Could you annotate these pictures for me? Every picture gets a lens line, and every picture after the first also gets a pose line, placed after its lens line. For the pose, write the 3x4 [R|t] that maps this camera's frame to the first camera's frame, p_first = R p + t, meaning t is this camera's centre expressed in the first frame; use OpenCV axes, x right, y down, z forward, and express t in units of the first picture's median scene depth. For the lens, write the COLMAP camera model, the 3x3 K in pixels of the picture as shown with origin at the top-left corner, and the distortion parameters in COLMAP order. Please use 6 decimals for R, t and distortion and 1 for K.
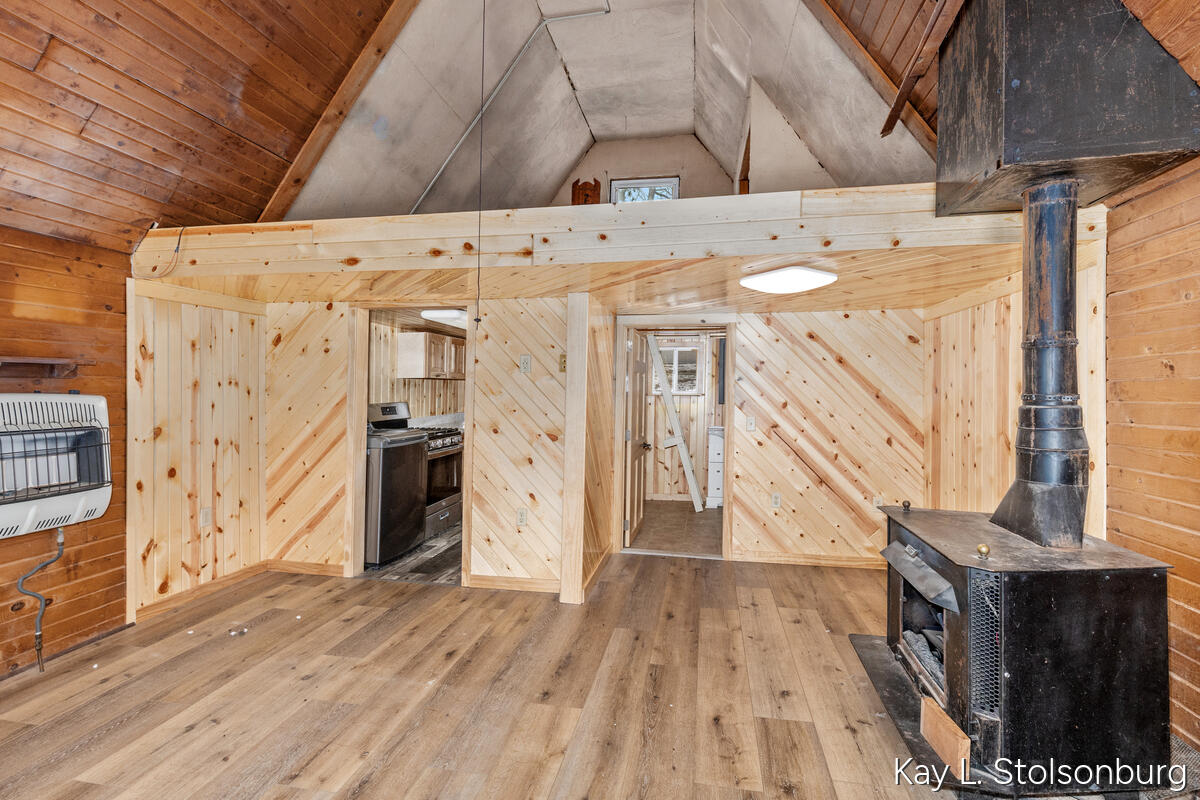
lens RADIAL K [[551.7, 0, 604.4], [0, 551.7, 379.9], [0, 0, 1]] dist [0.008979, -0.000131]
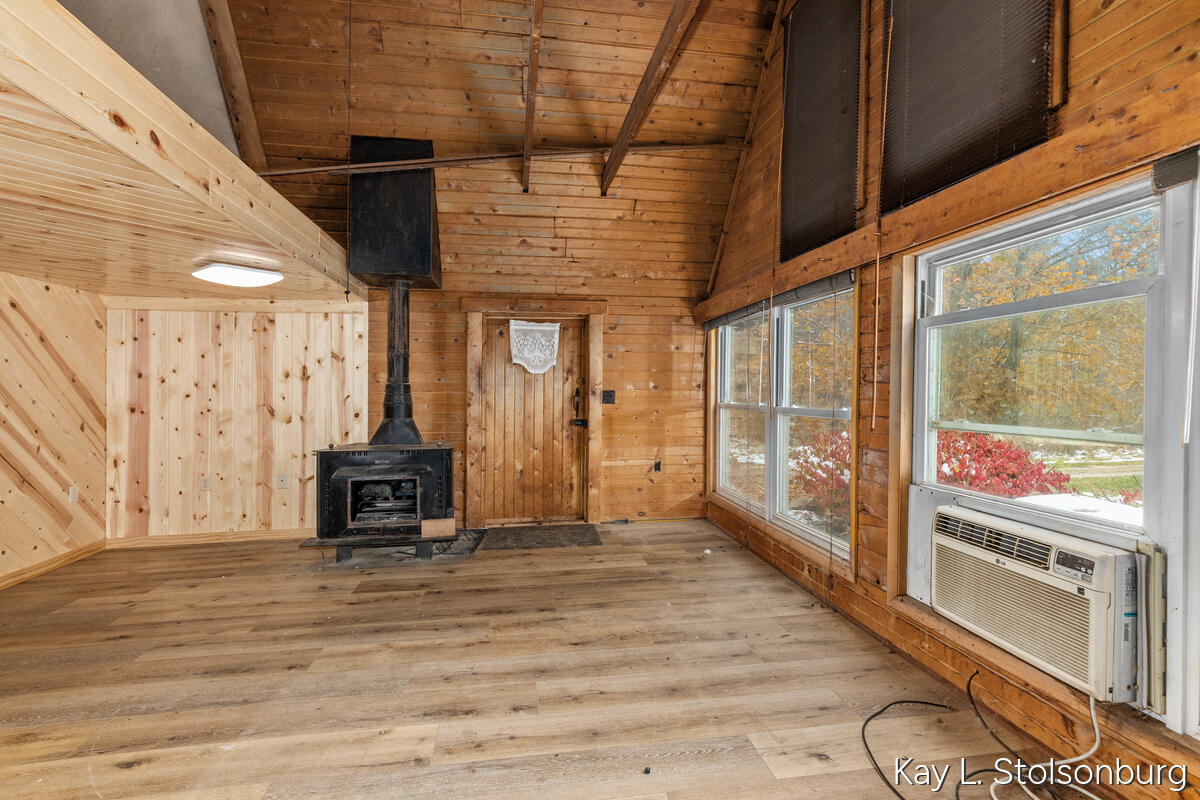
lens RADIAL K [[551.7, 0, 601.2], [0, 551.7, 398.4], [0, 0, 1]] dist [0.008979, -0.000131]
pose [[-0.336861, -0.010750, 0.941493, -0.987266], [-0.017602, 0.999832, 0.005118, 0.055871], [-0.941390, -0.014848, -0.336994, 0.660175]]
